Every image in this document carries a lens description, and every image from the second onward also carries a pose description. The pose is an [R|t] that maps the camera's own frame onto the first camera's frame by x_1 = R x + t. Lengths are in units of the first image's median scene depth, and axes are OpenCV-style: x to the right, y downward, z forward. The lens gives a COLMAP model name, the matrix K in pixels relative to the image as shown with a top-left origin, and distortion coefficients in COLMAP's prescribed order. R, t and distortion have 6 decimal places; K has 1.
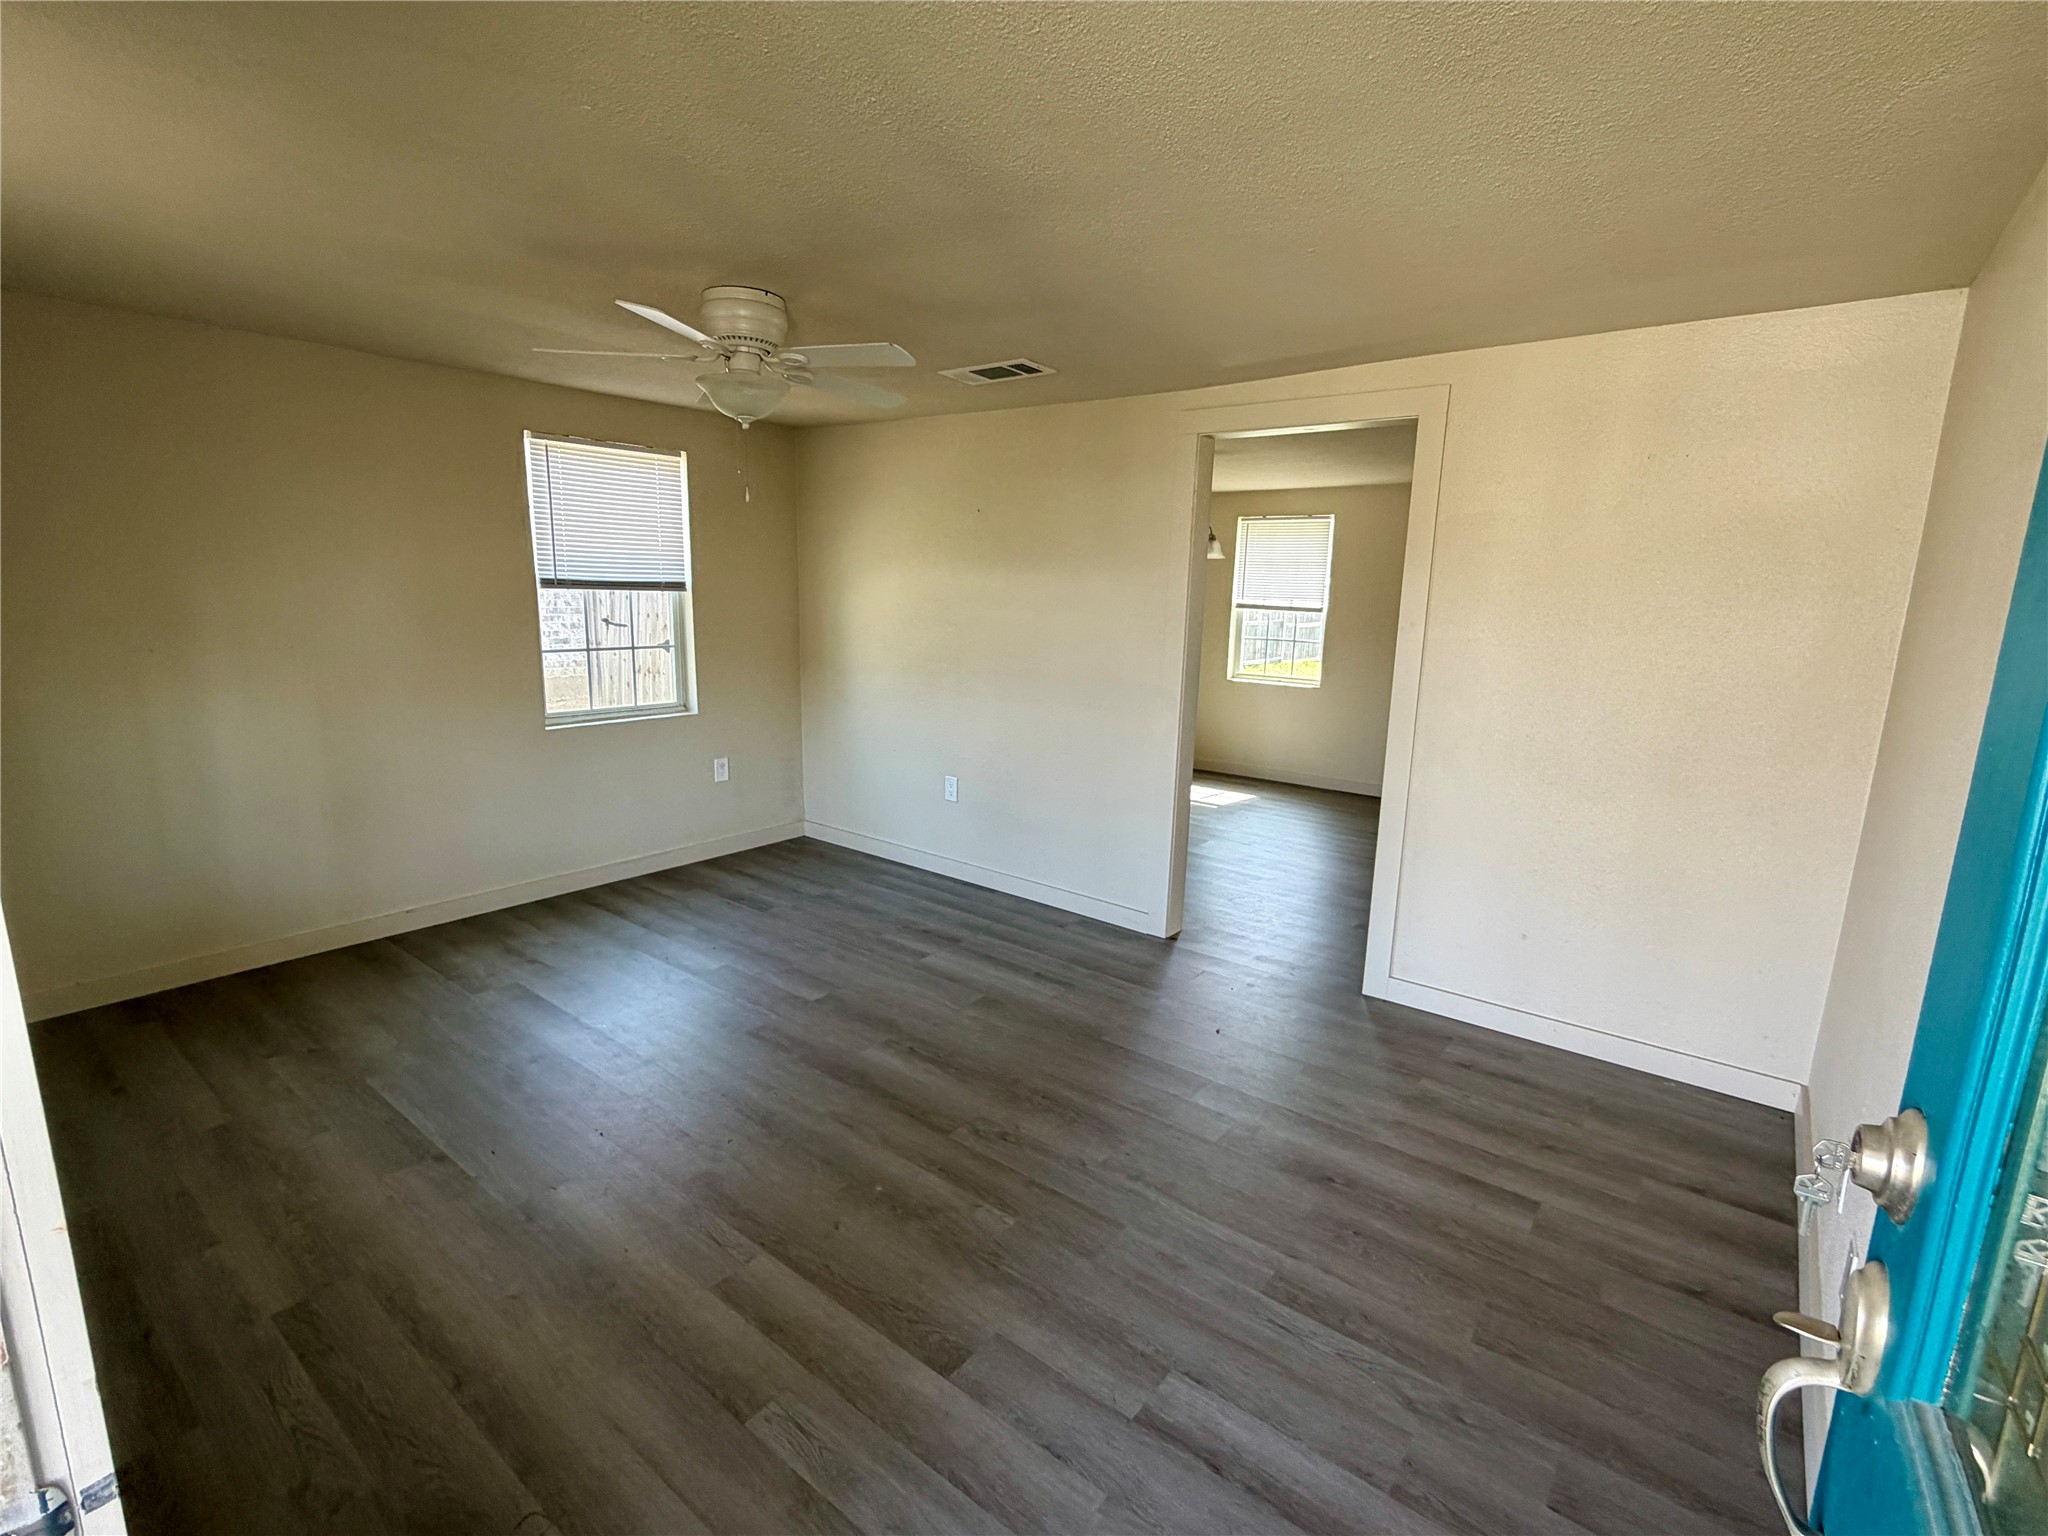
lens RADIAL K [[948.9, 0, 1016.6], [0, 948.9, 771.3], [0, 0, 1]] dist [0.001273, 0.000478]
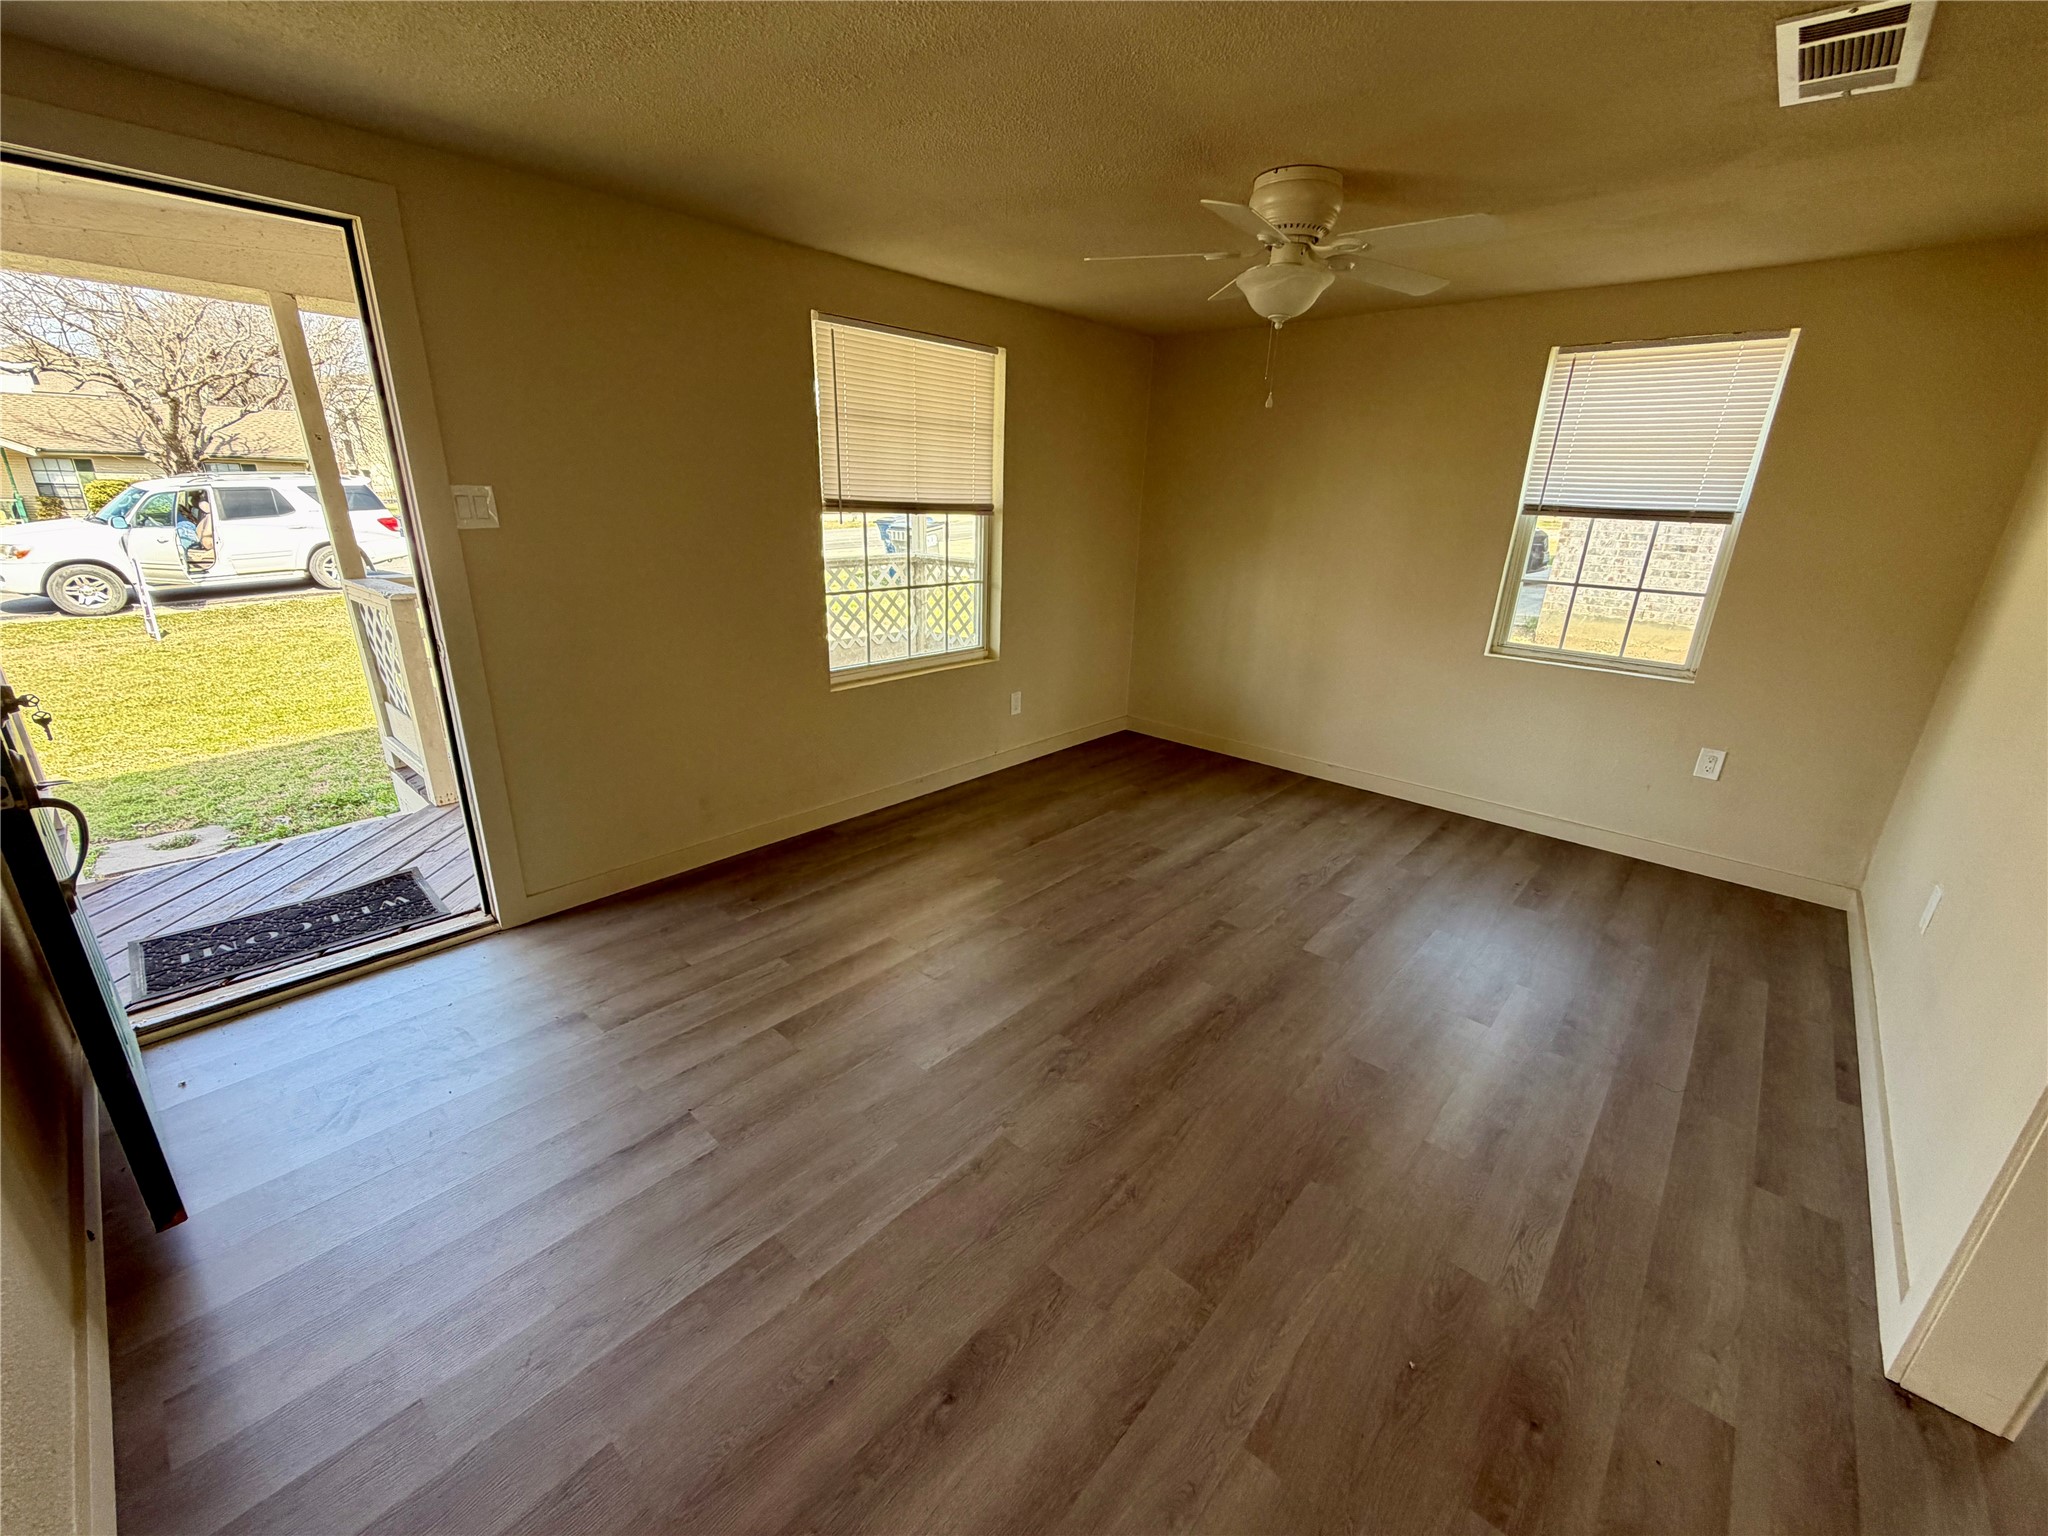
lens RADIAL K [[818.3, 0, 1024.0], [0, 818.3, 768.0], [0, 0, 1]] dist [0.009339, -0.000139]
pose [[-0.064887, 0.300284, -0.951640, 0.470298], [-0.225546, 0.924558, 0.307117, -0.102724], [0.972069, 0.234566, 0.007736, 0.600254]]
